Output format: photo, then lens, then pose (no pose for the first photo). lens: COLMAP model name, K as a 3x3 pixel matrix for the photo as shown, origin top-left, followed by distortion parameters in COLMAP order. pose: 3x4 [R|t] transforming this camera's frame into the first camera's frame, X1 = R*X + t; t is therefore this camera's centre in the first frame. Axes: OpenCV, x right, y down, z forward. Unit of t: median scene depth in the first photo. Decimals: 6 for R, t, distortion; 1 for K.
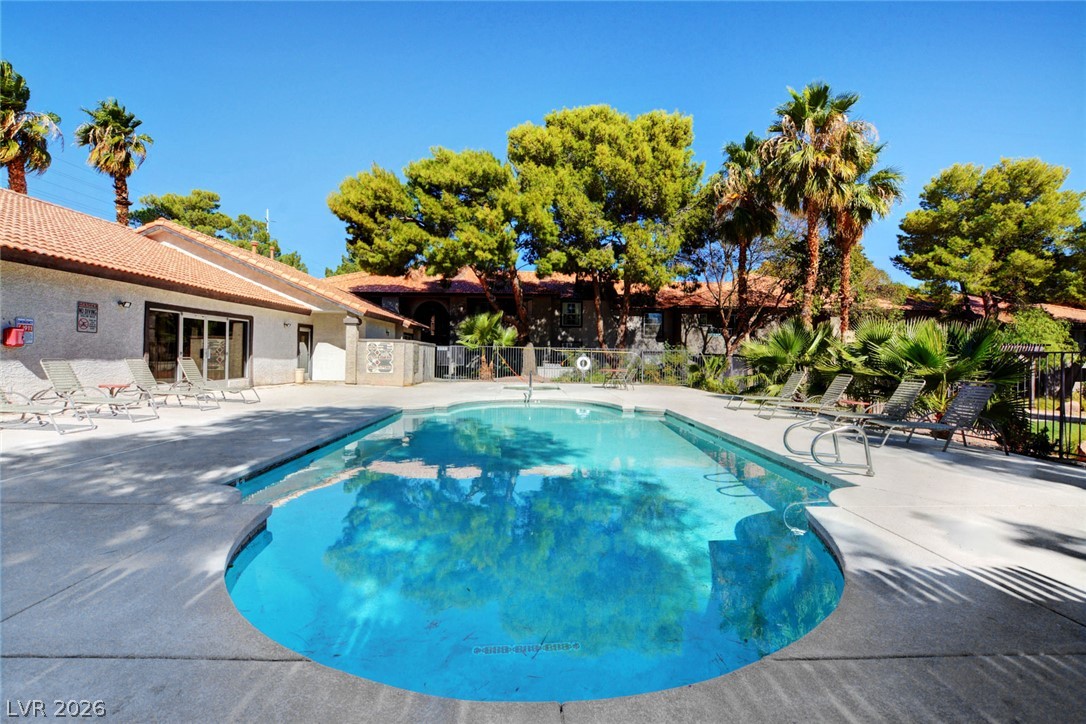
lens RADIAL K [[477.2, 0, 548.5], [0, 477.2, 358.4], [0, 0, 1]] dist [-0.034142, 0.007201]
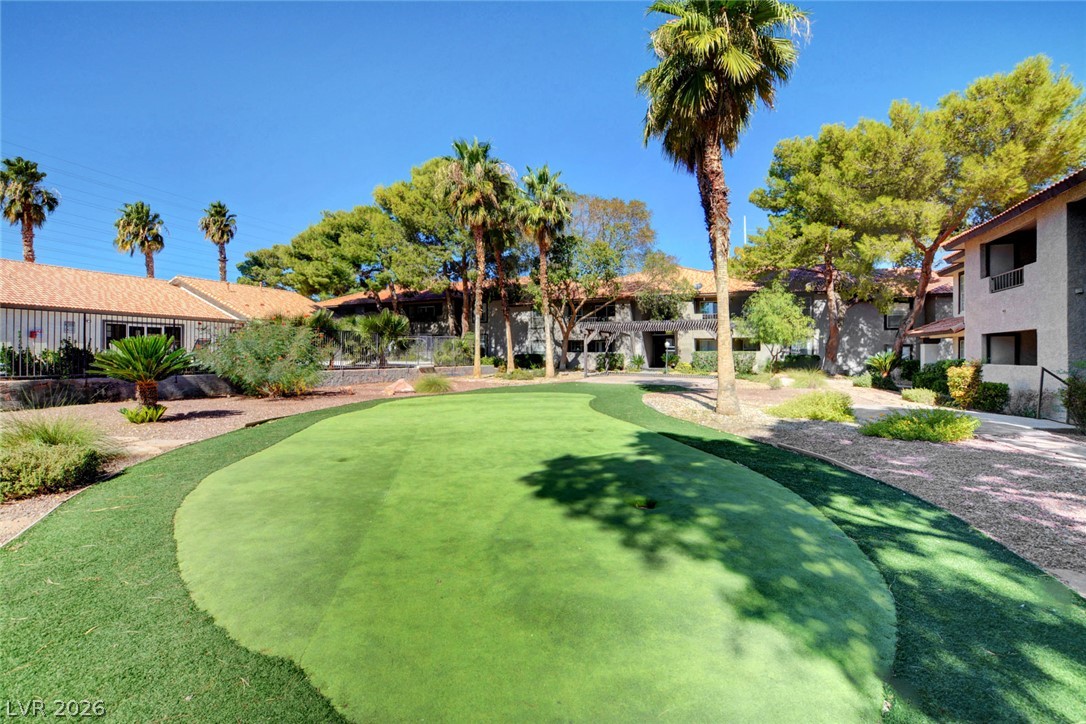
lens RADIAL K [[477.2, 0, 548.5], [0, 477.2, 358.4], [0, 0, 1]] dist [-0.034142, 0.007201]
pose [[0.921144, -0.010679, -0.389075, 1.242242], [0.012069, 0.999927, 0.001128, 0.058255], [0.389034, -0.005735, 0.921205, -0.188873]]
